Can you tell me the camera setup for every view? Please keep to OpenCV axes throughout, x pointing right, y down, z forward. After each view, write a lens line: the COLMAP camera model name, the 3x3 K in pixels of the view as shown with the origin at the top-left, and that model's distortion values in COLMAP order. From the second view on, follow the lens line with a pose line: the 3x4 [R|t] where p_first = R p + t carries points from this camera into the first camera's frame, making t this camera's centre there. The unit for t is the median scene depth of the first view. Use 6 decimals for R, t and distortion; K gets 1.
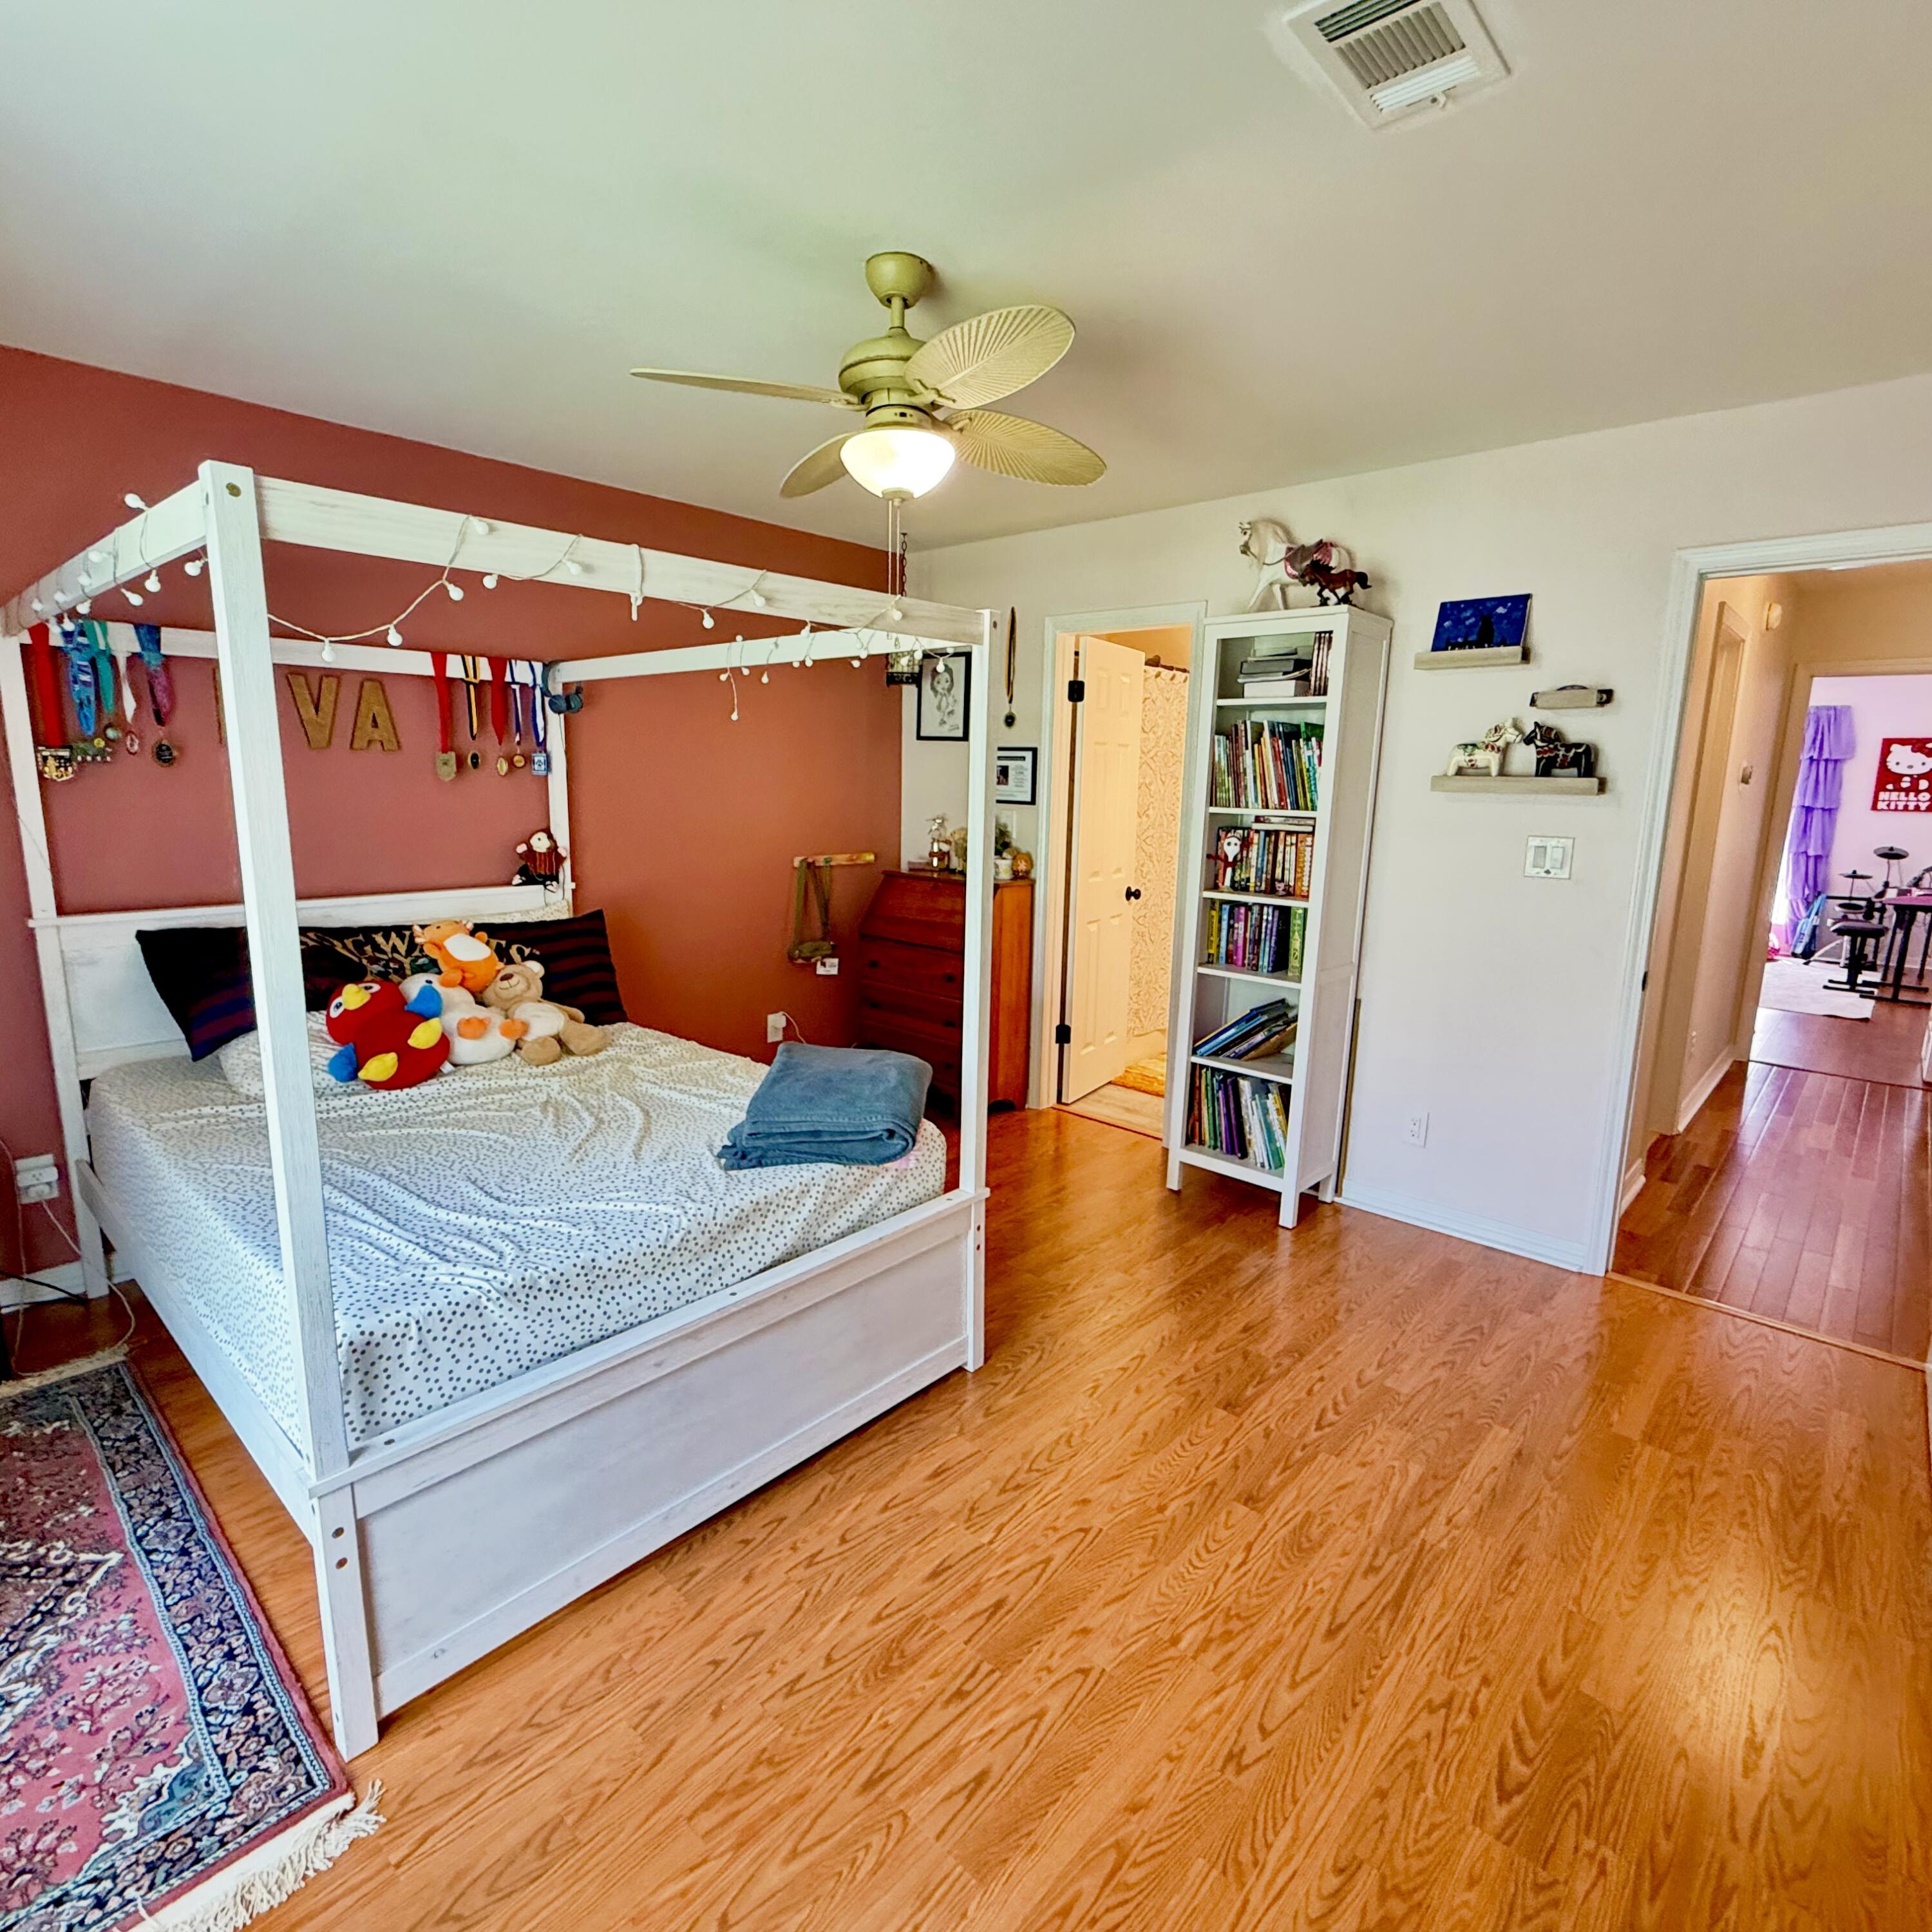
lens RADIAL K [[1033.2, 0, 970.1], [0, 1033.2, 965.7], [0, 0, 1]] dist [0.001317, 0.000166]
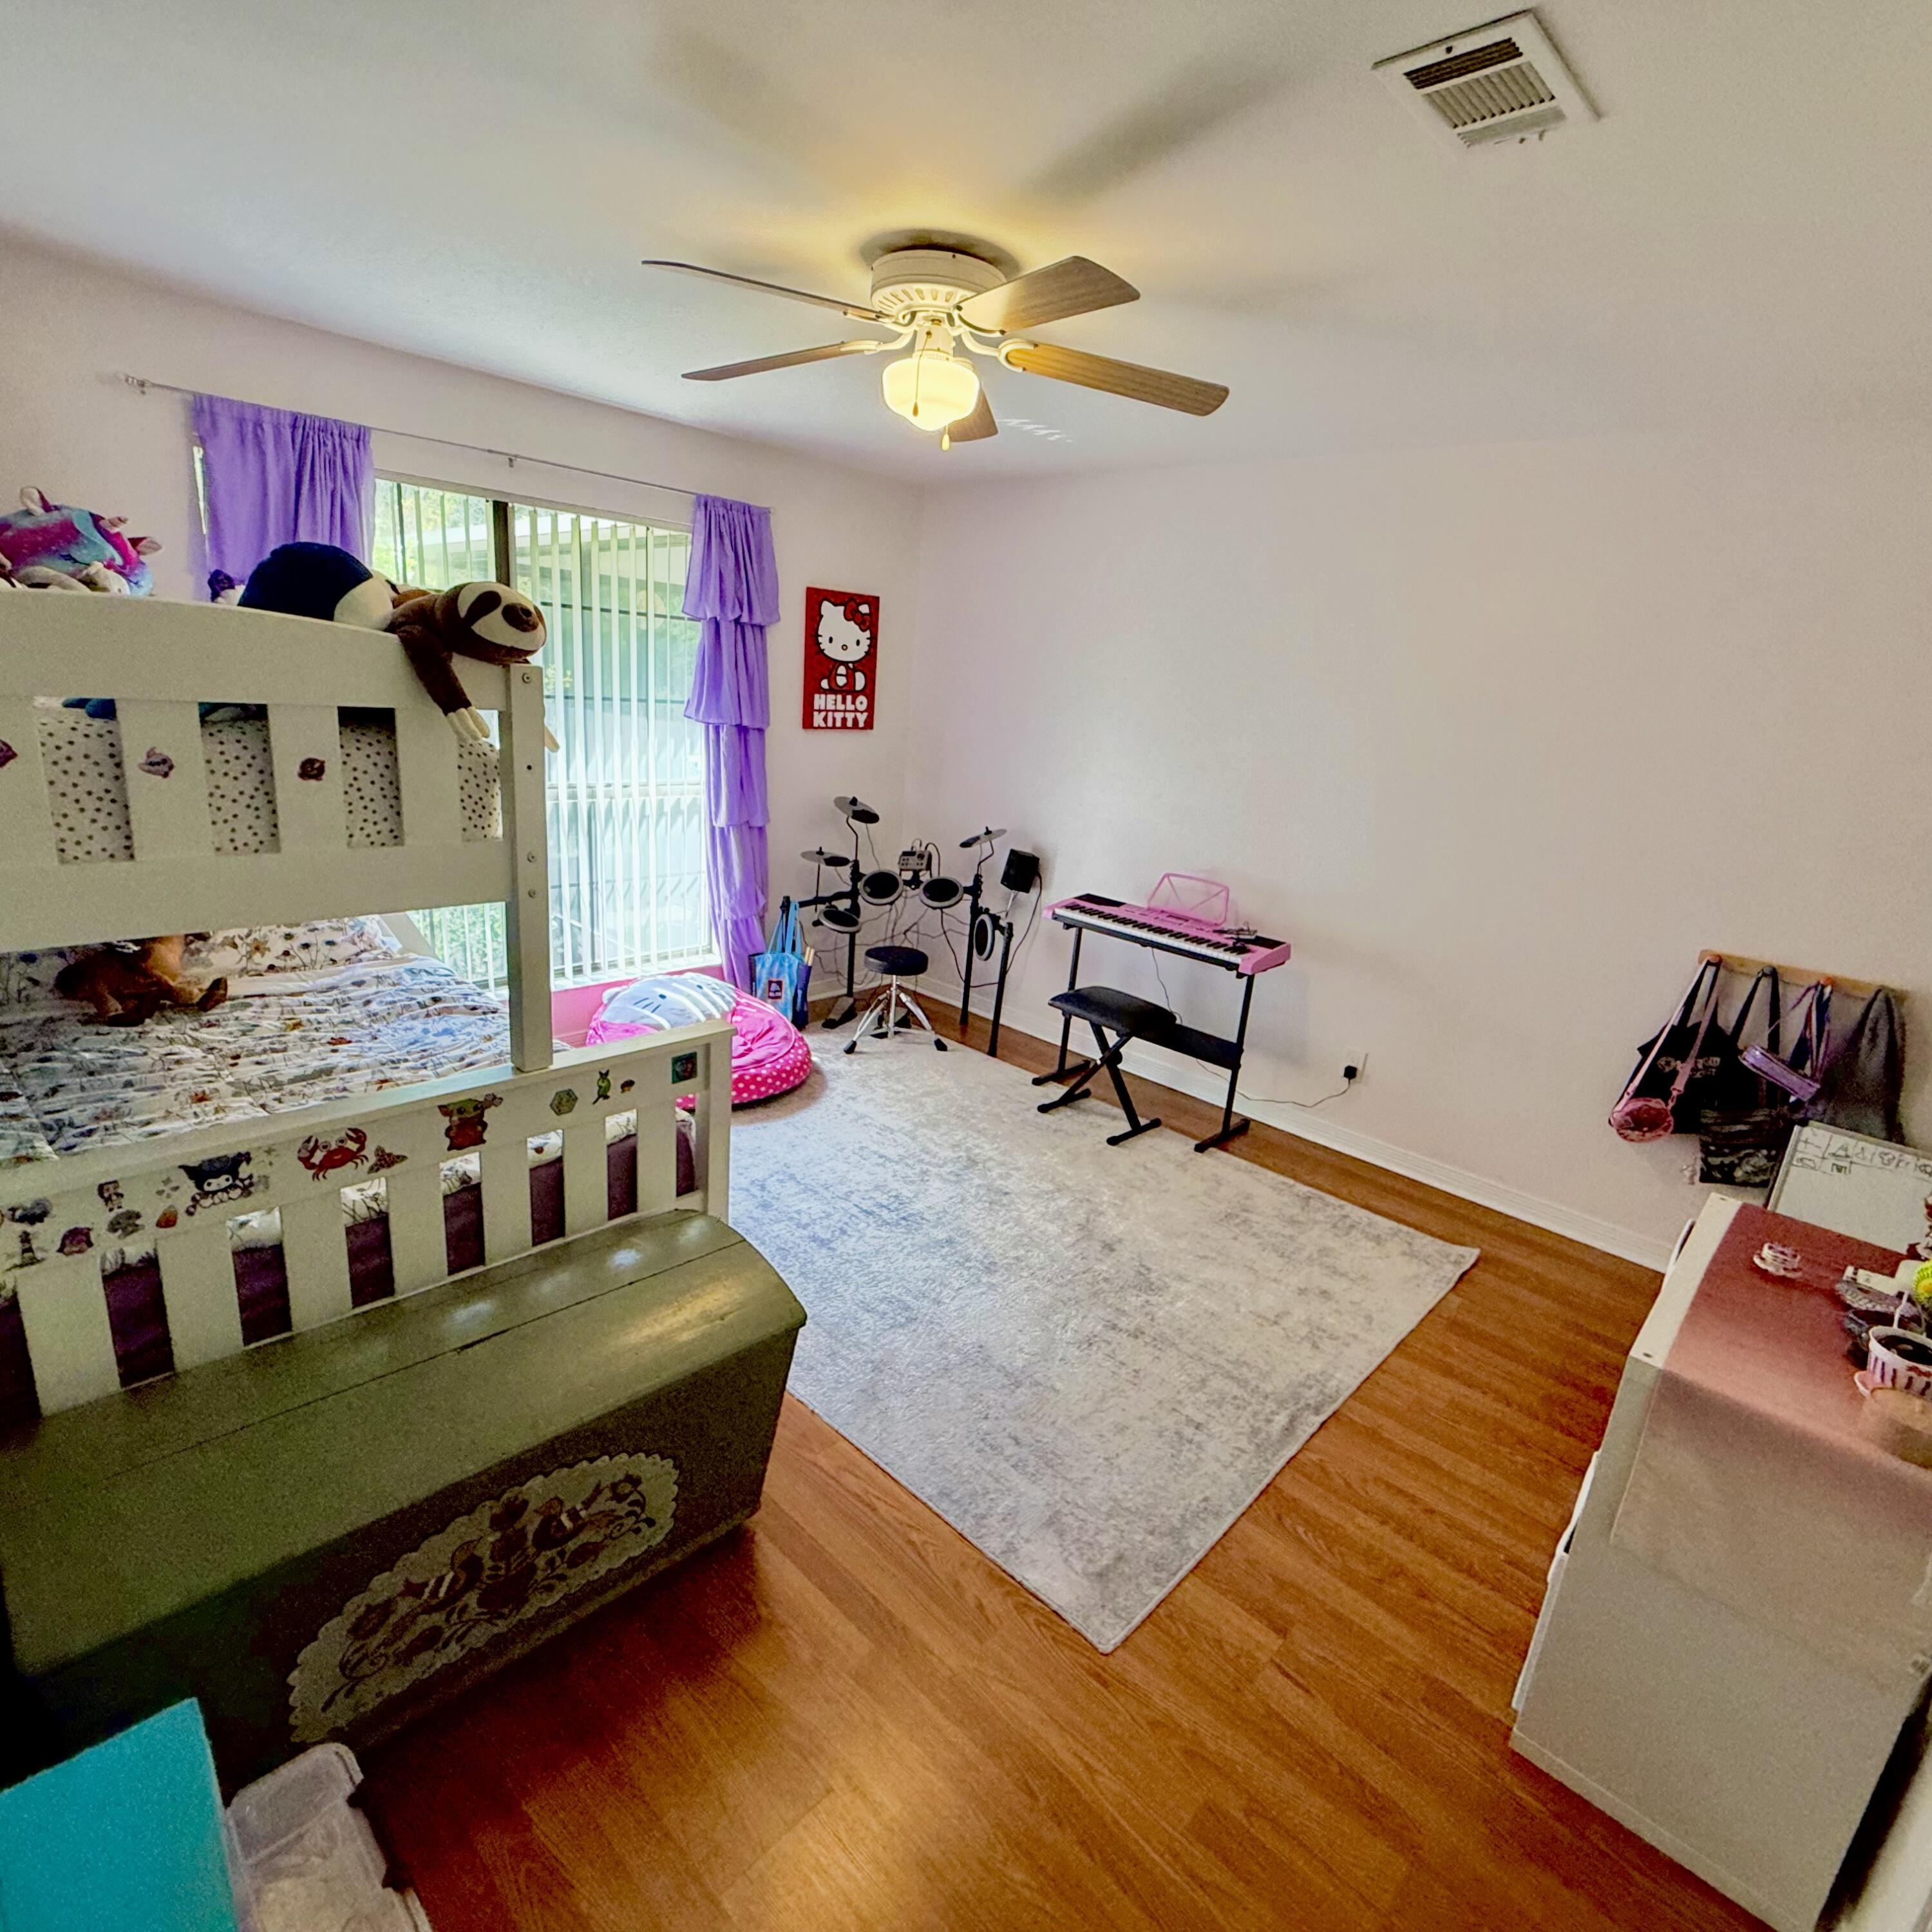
lens RADIAL K [[1033.2, 0, 966.5], [0, 1033.2, 961.9], [0, 0, 1]] dist [0.001317, 0.000166]
pose [[0.015666, -0.289241, 0.957128, 0.339450], [0.108677, 0.952067, 0.285933, -0.181290], [-0.993954, 0.099538, 0.046349, 0.918304]]
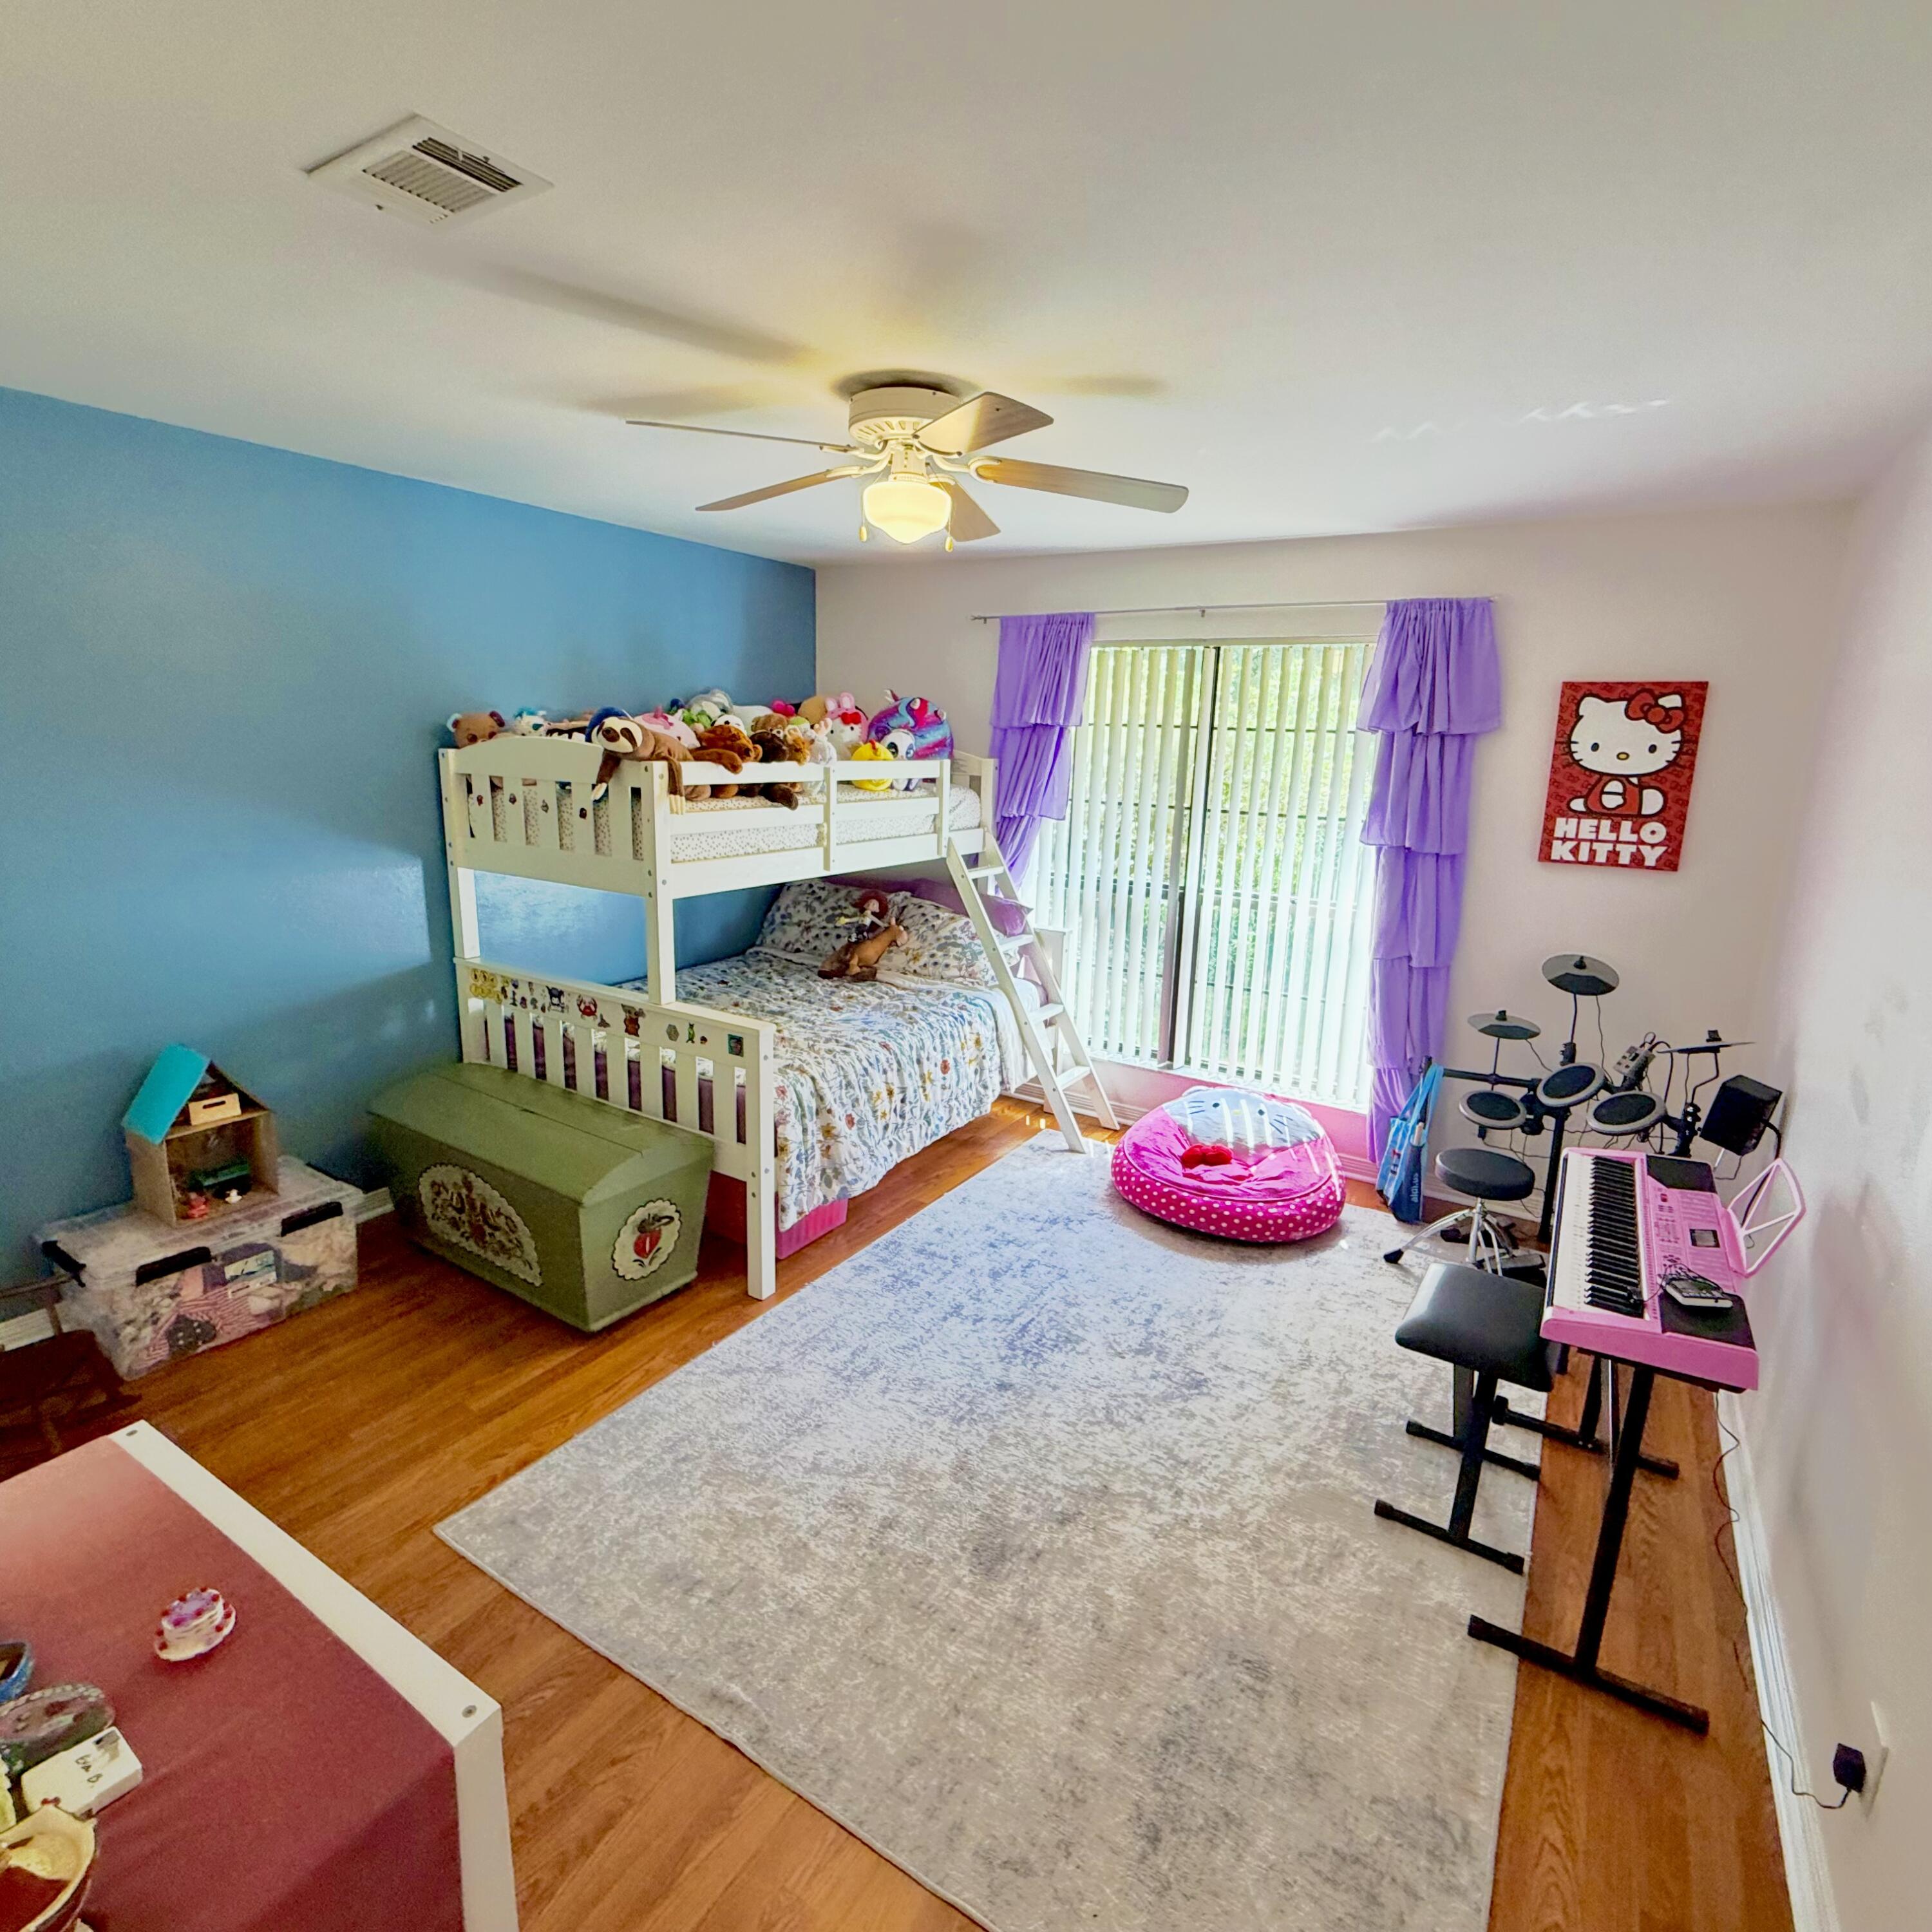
lens RADIAL K [[1033.2, 0, 957.0], [0, 1033.2, 965.3], [0, 0, 1]] dist [0.001317, 0.000166]
pose [[0.983224, -0.026885, 0.180409, 0.580169], [0.020590, 0.999115, 0.036679, -0.130925], [-0.181235, -0.032349, 0.982908, 0.649734]]
